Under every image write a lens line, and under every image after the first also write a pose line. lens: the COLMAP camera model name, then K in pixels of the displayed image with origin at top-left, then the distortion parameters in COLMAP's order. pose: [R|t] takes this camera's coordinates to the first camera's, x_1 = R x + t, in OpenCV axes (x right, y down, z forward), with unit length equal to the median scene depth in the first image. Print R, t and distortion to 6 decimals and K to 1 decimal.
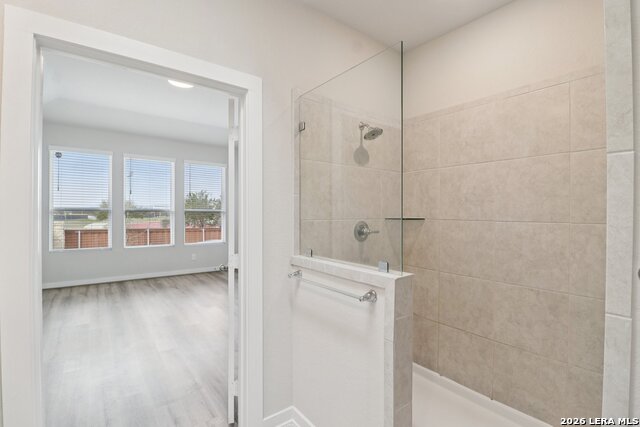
lens RADIAL K [[297.7, 0, 316.5], [0, 297.7, 213.3], [0, 0, 1]] dist [-0.000902, -0.001303]
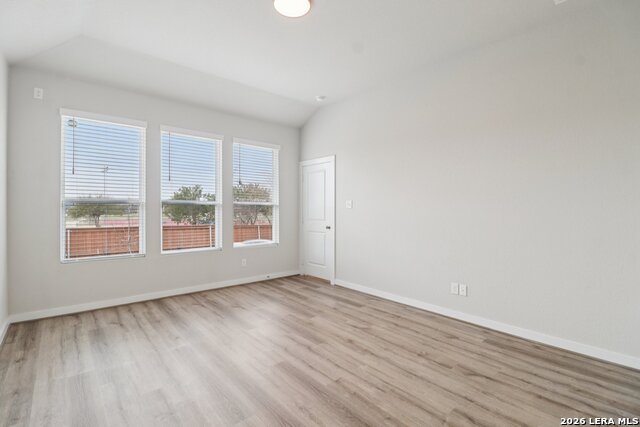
lens RADIAL K [[297.7, 0, 321.2], [0, 297.7, 210.1], [0, 0, 1]] dist [-0.000902, -0.001303]
pose [[0.997473, -0.006255, 0.070768, -0.275989], [0.006031, 0.999976, 0.003380, 0.007375], [-0.070787, -0.002945, 0.997487, 0.215687]]
